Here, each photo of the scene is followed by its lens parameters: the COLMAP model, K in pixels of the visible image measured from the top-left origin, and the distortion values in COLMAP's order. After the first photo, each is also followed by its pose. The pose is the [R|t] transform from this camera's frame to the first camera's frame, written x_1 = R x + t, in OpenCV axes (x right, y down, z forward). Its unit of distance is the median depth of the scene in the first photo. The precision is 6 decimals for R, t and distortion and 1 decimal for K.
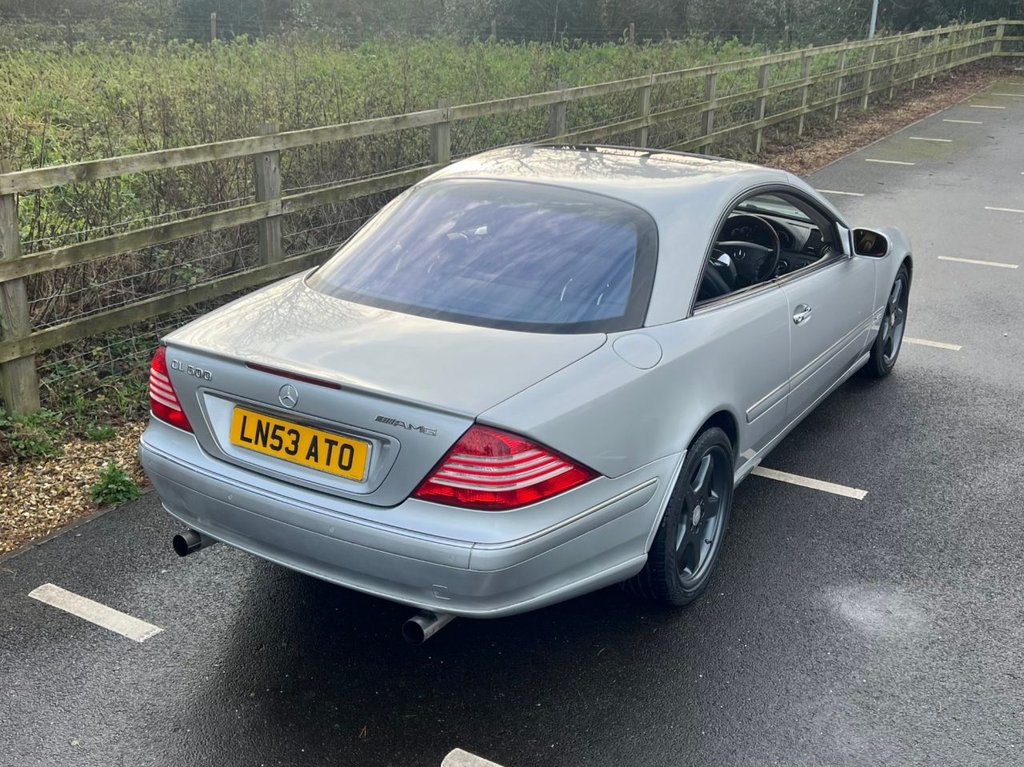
lens RADIAL K [[1101.6, 0, 556.2], [0, 1101.6, 383.5], [0, 0, 1]] dist [0.076707, -0.106982]
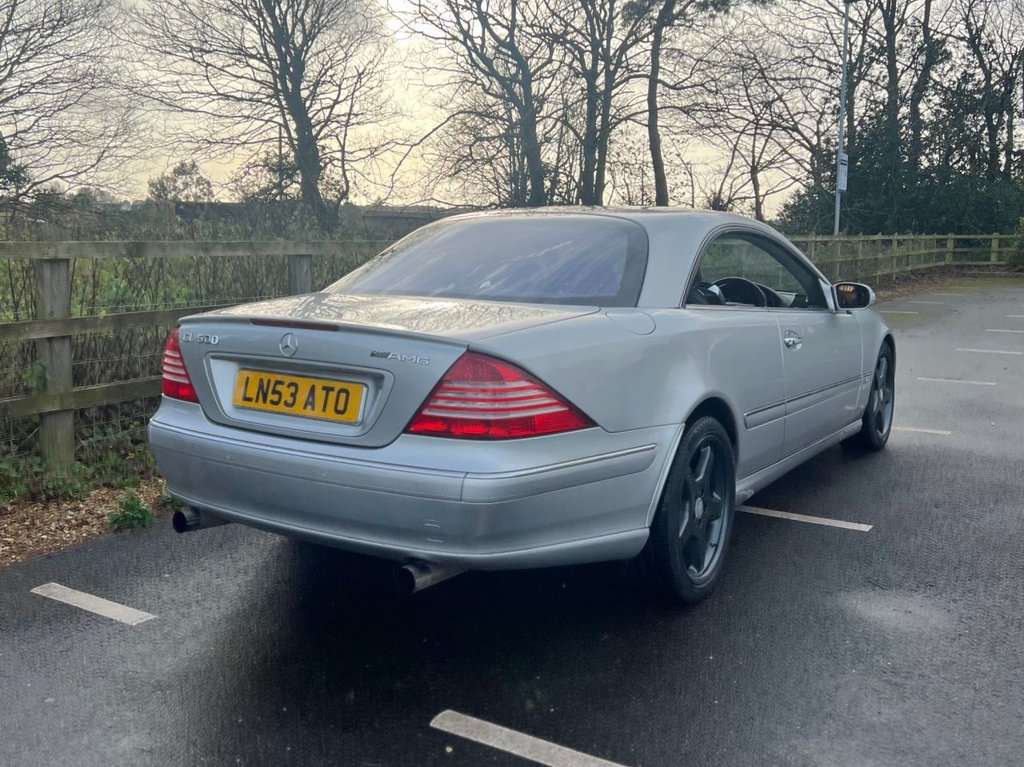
lens RADIAL K [[979.7, 0, 515.3], [0, 979.7, 346.7], [0, 0, 1]] dist [0.039494, -0.018518]
pose [[0.998423, -0.020526, -0.052254, 0.012697], [0.007127, 0.969577, -0.244683, 0.199216], [0.055687, 0.243925, 0.968194, 0.110930]]
